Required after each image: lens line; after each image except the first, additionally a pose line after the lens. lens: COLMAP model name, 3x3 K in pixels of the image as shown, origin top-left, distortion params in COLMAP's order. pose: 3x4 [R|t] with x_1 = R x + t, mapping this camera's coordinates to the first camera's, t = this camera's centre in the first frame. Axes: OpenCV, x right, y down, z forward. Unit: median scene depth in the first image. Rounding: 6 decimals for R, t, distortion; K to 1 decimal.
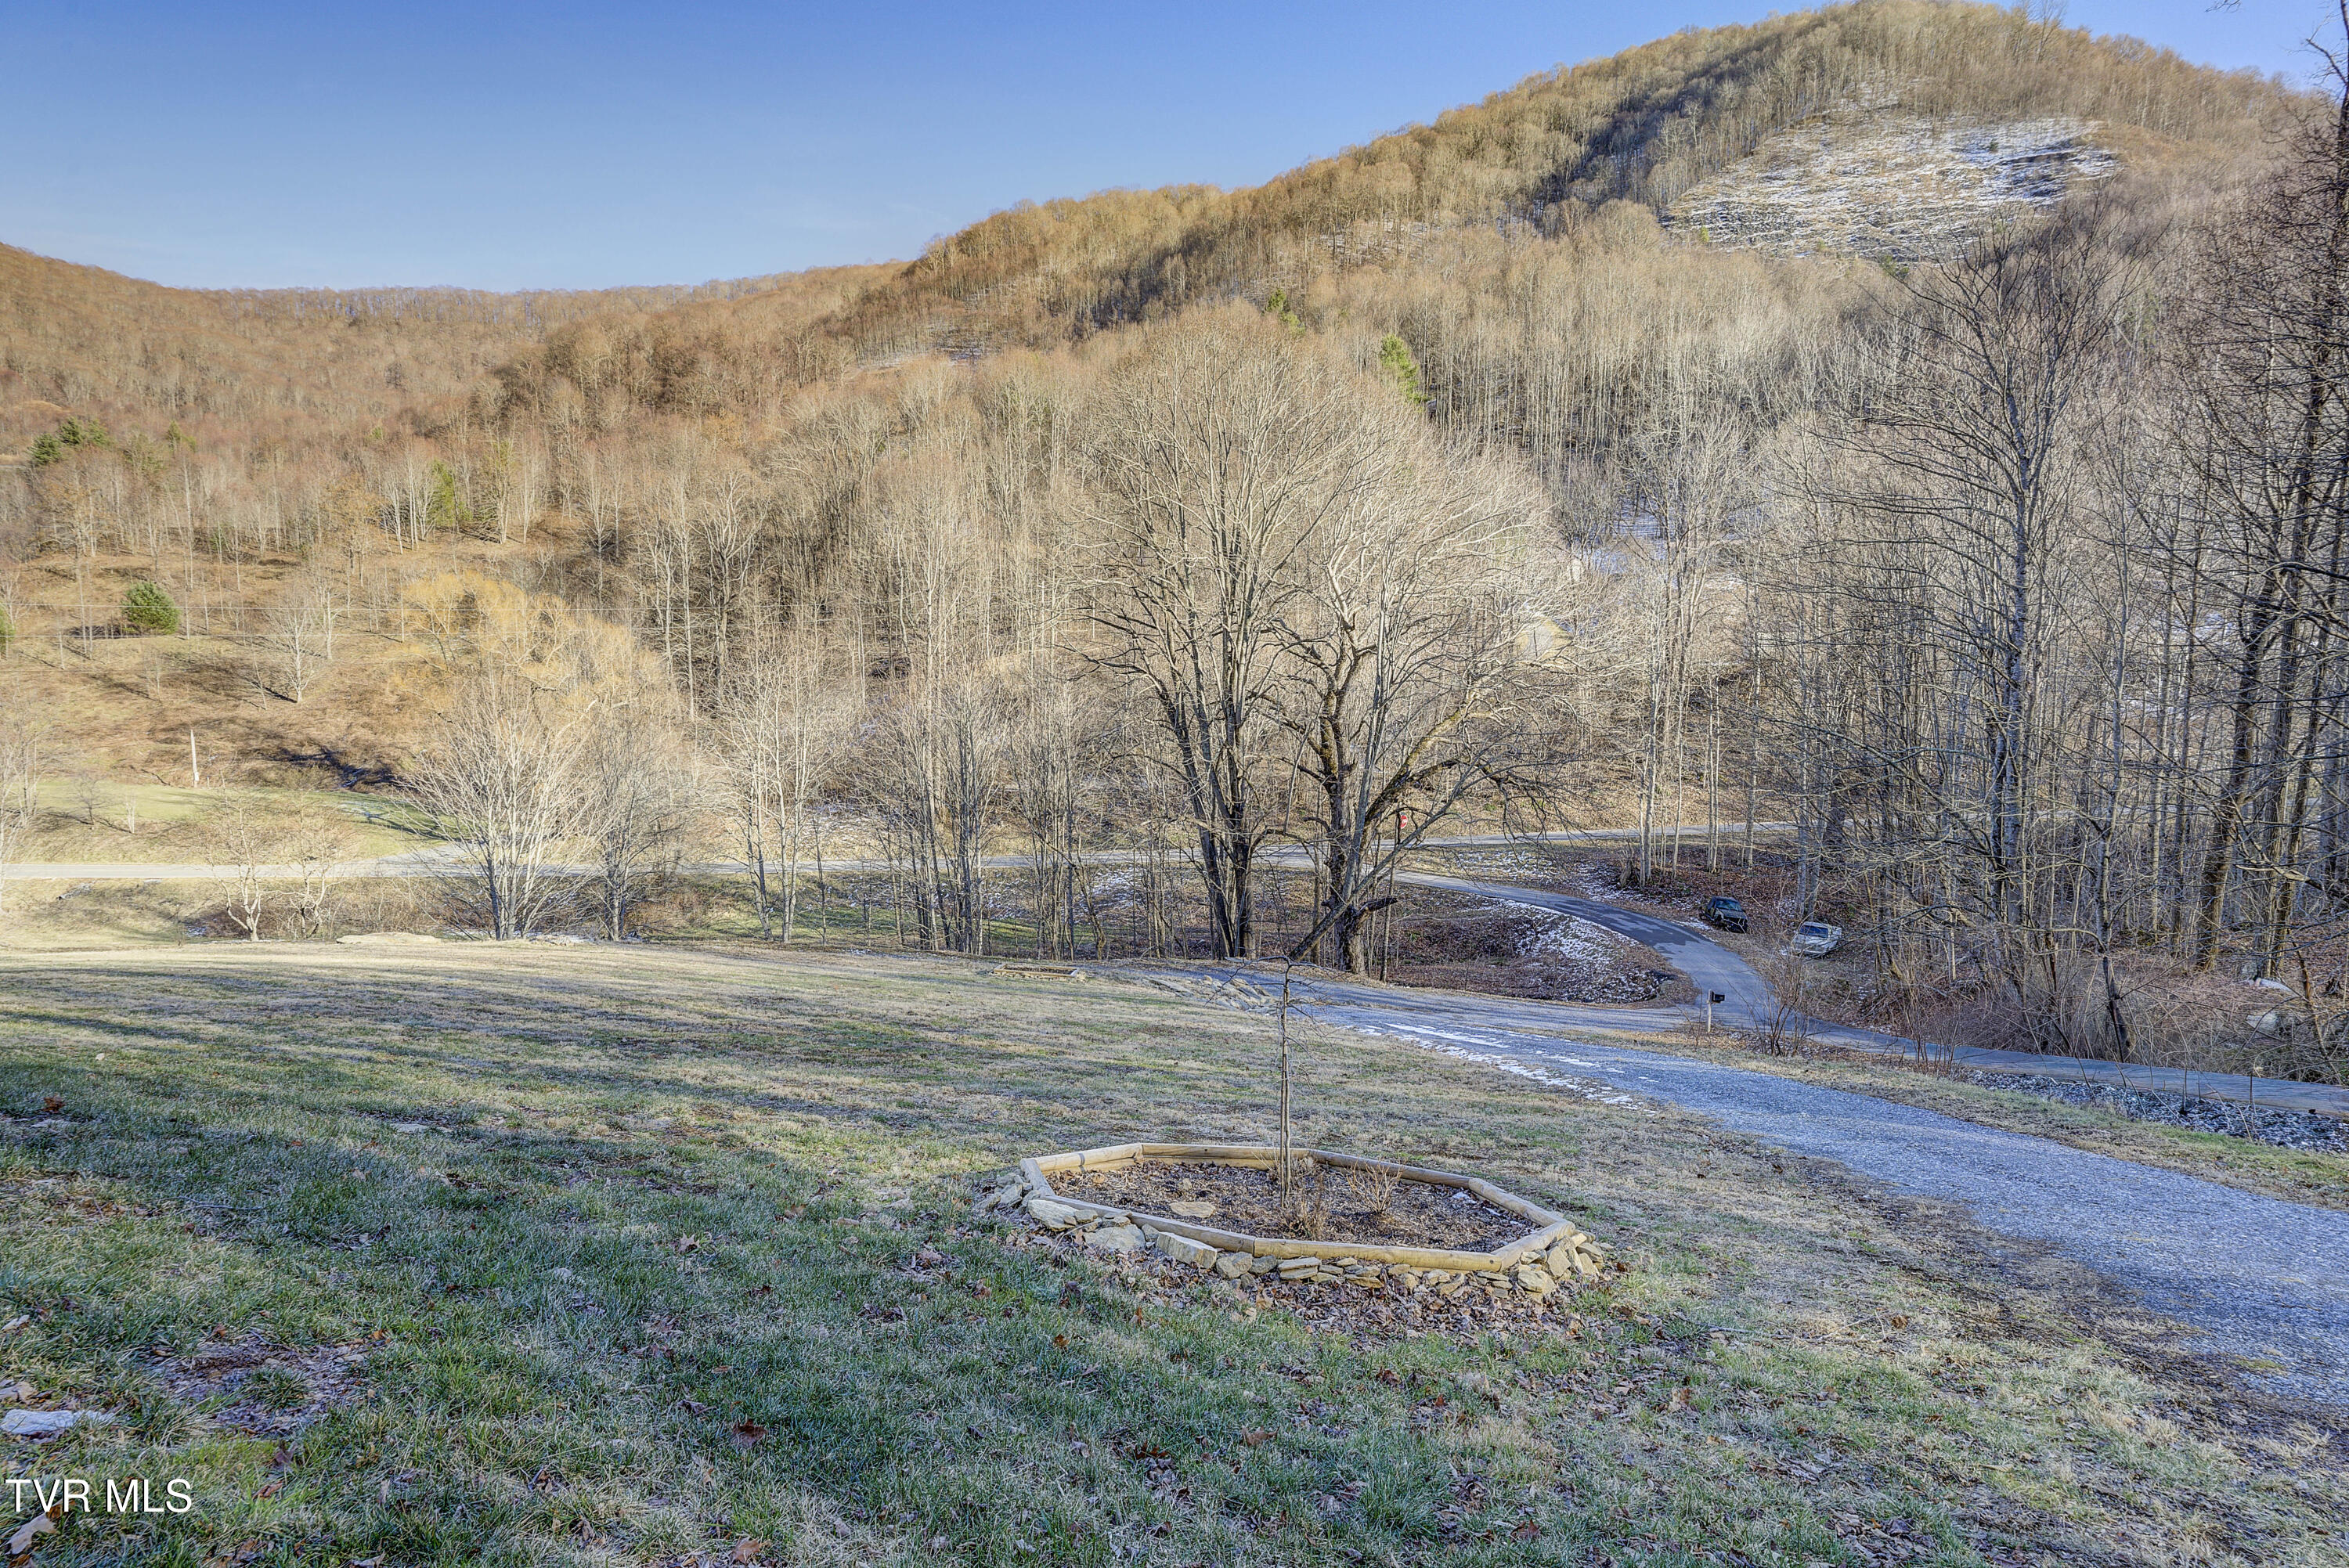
lens RADIAL K [[1365.6, 0, 1185.0], [0, 1365.6, 806.4], [0, 0, 1]] dist [0.004536, -0.001131]
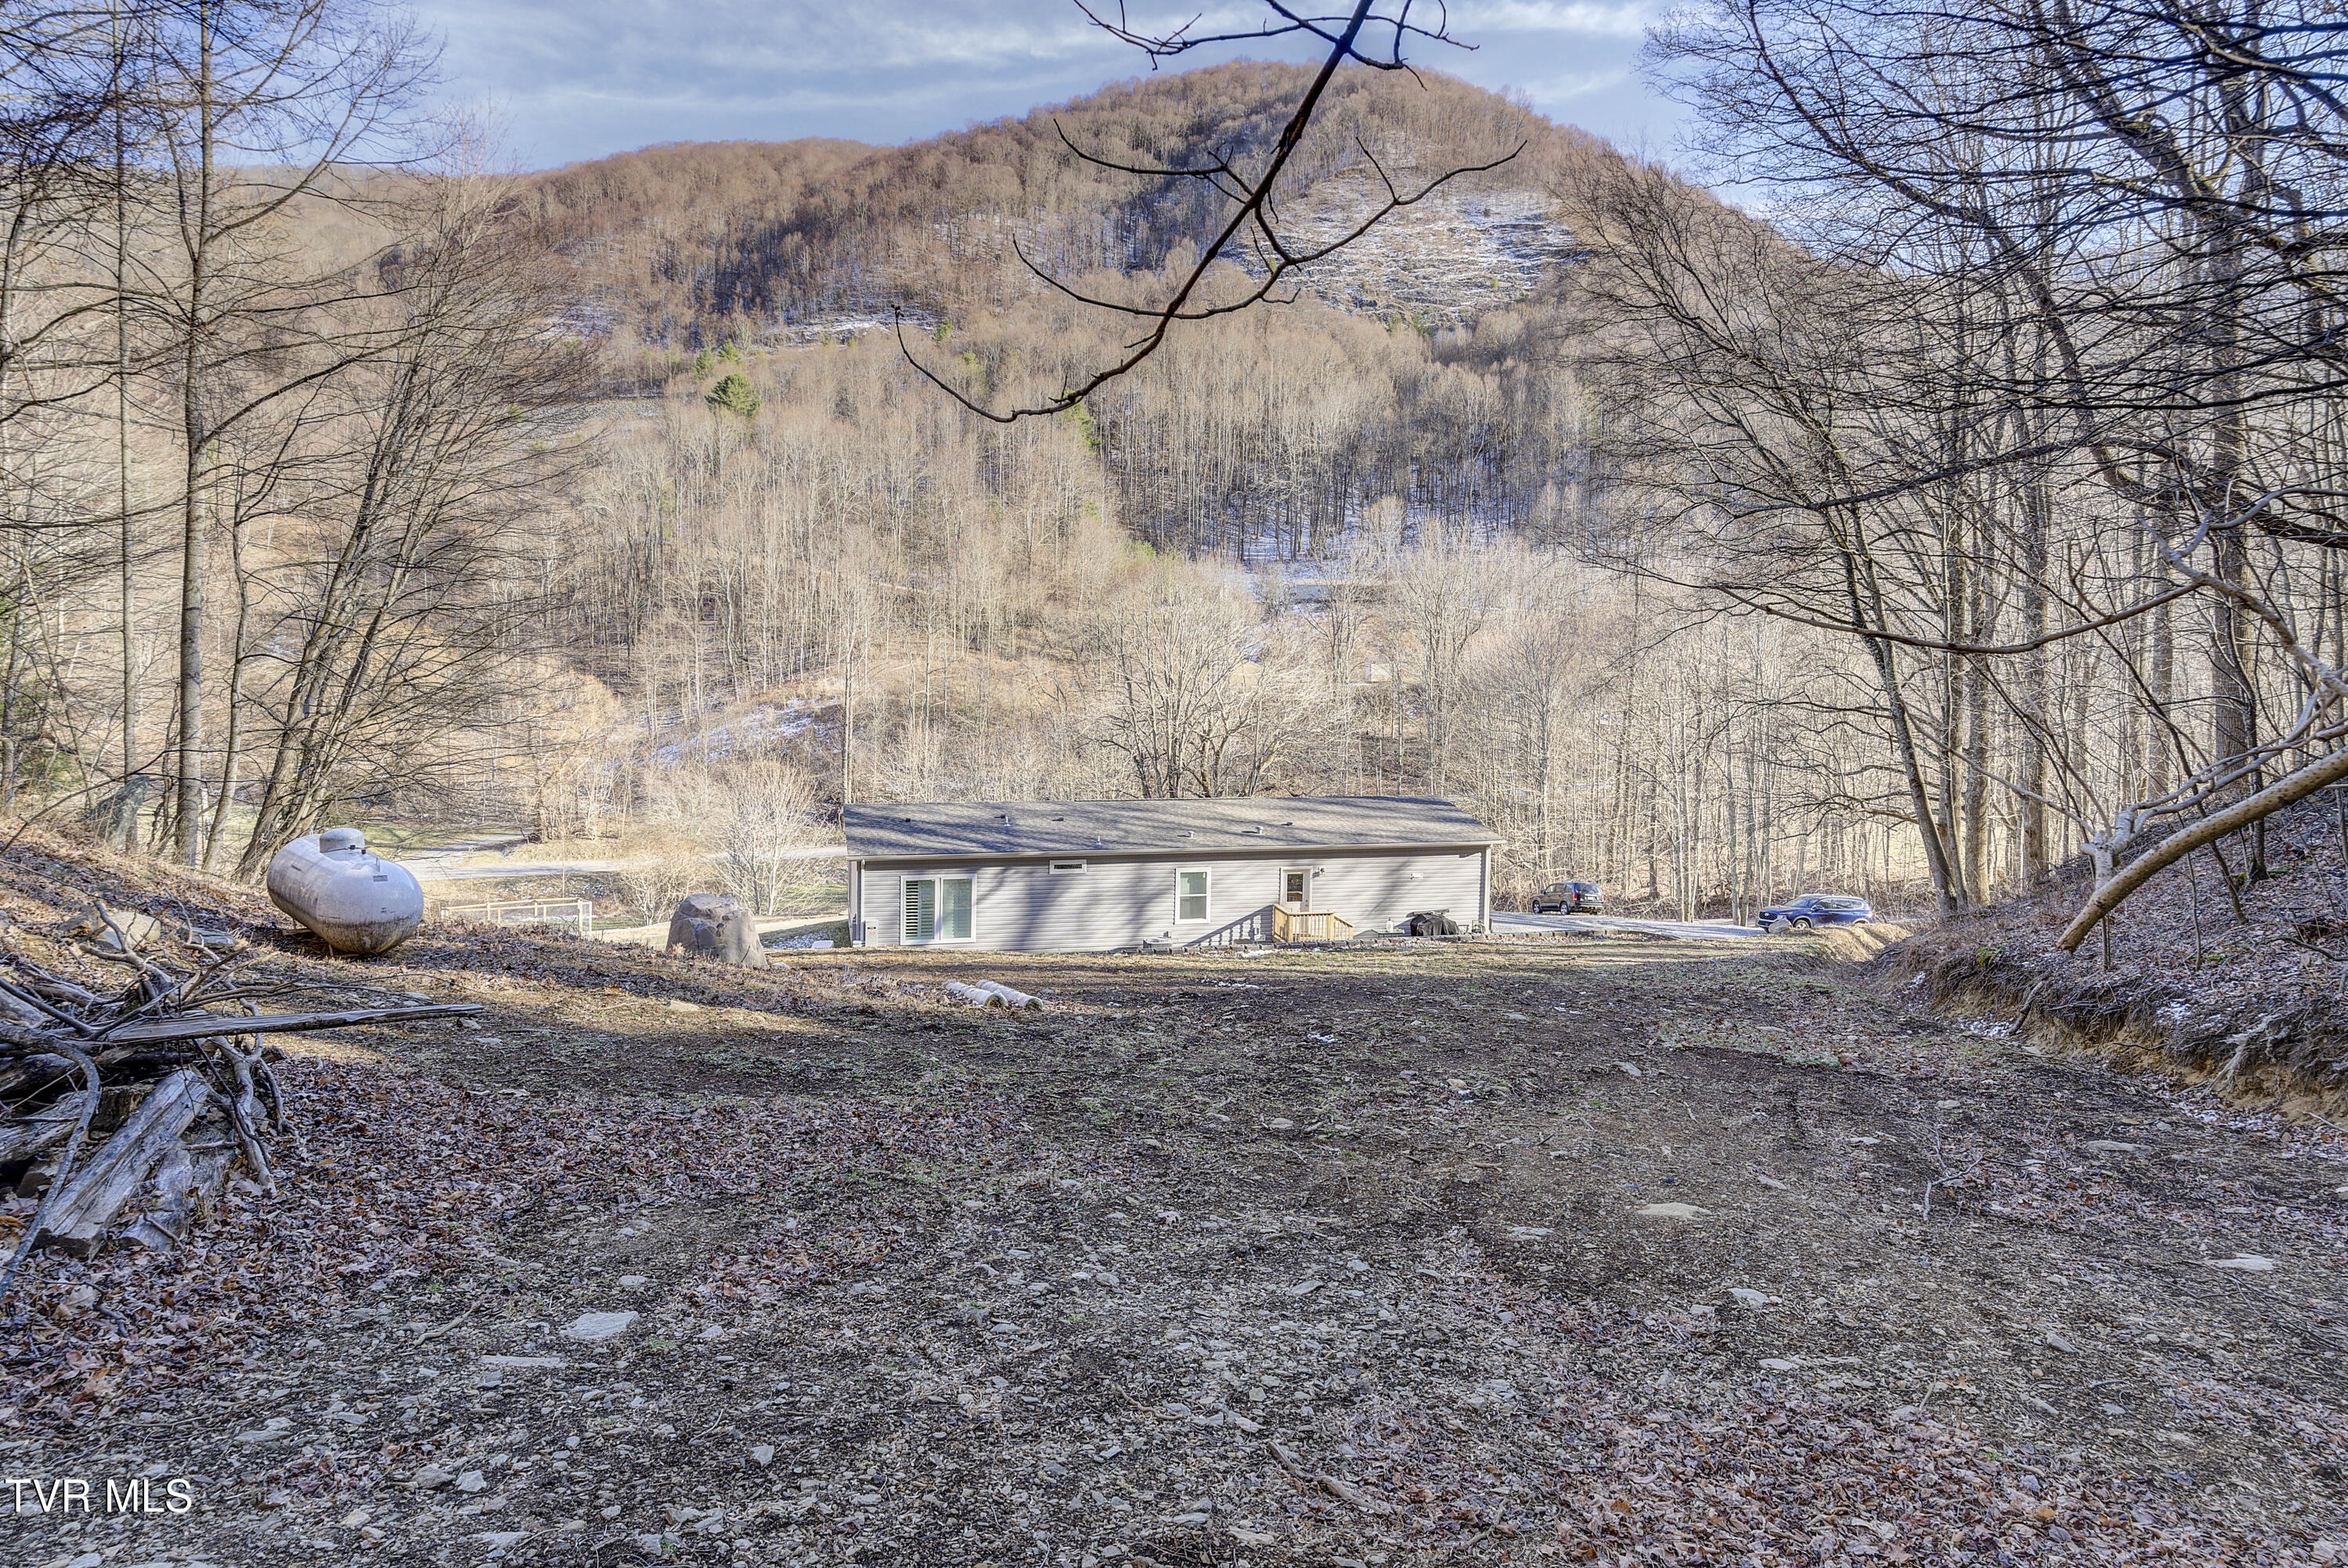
lens RADIAL K [[1463.9, 0, 1163.5], [0, 1463.9, 627.0], [0, 0, 1]] dist [0.006673, 0.000291]
pose [[0.953599, -0.004199, 0.301050, -0.083858], [0.027110, 0.997038, -0.071968, -0.016913], [-0.299856, 0.076791, 0.950889, -0.135841]]
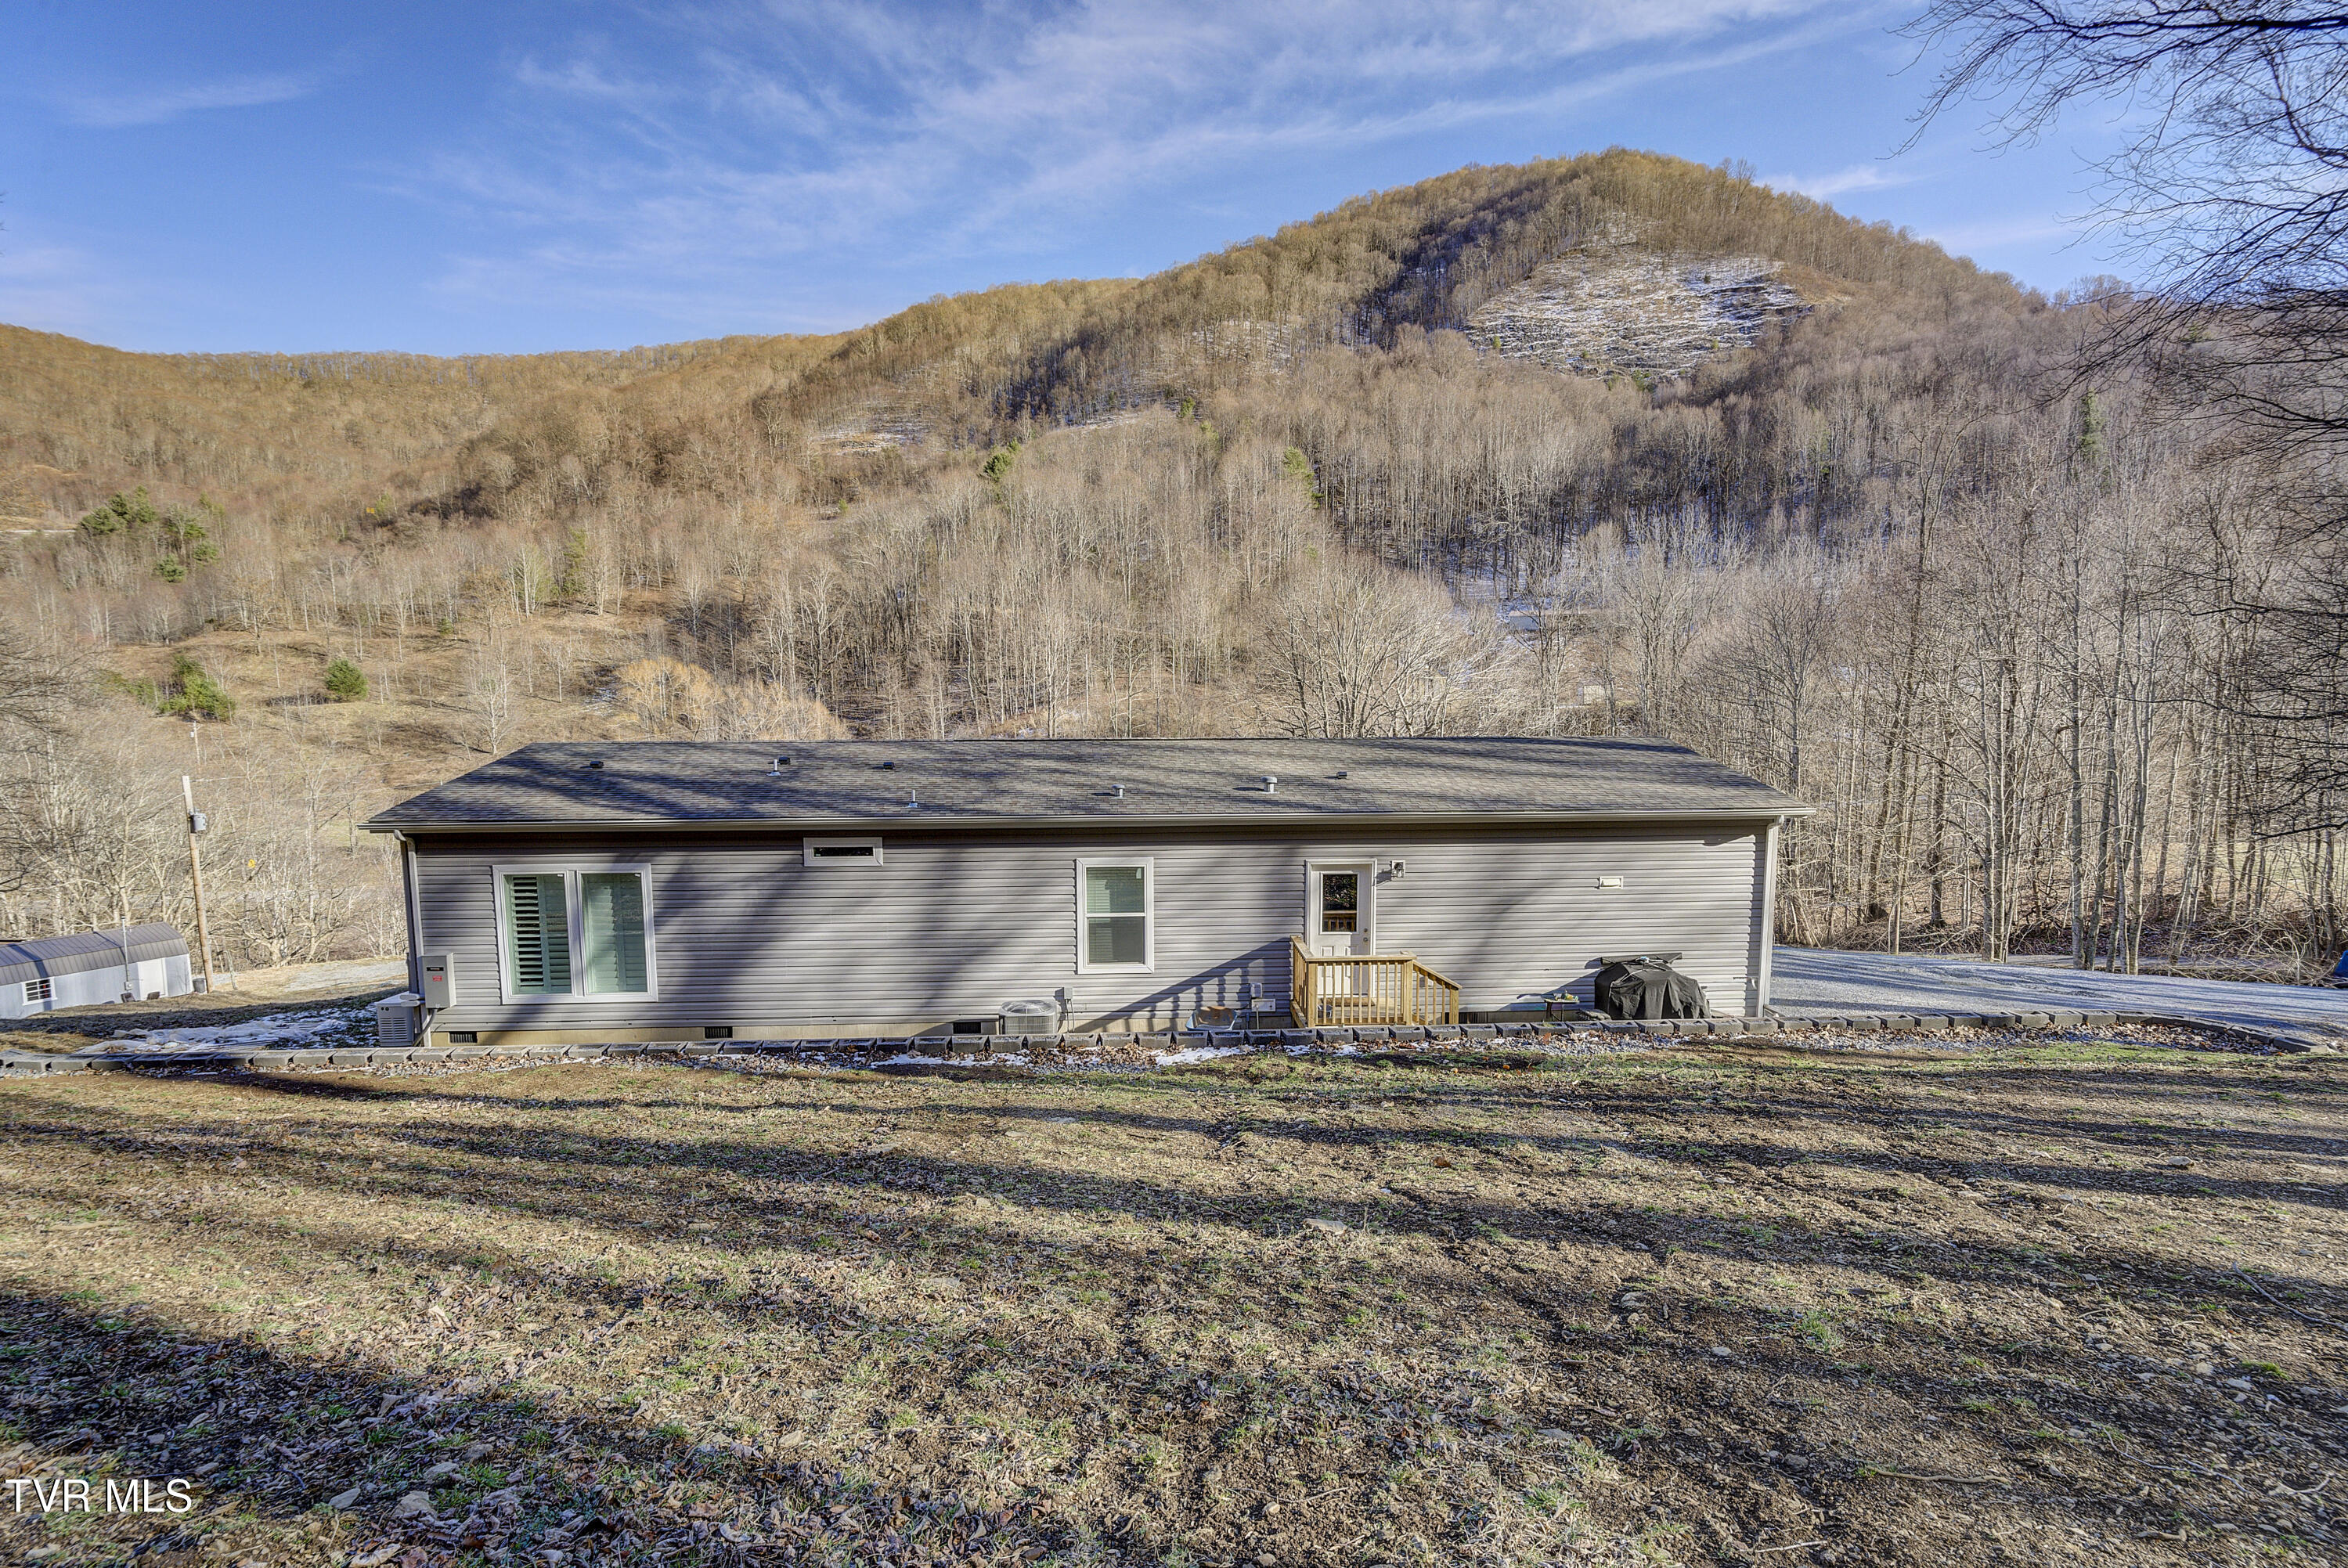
lens RADIAL K [[1187.6, 0, 1176.4], [0, 1187.6, 801.8], [0, 0, 1]] dist [-0.011622, 0.000274]
pose [[0.993510, -0.031758, 0.109221, -0.049468], [0.030751, 0.999468, 0.010891, -0.008566], [-0.109509, -0.007462, 0.993958, -0.067401]]
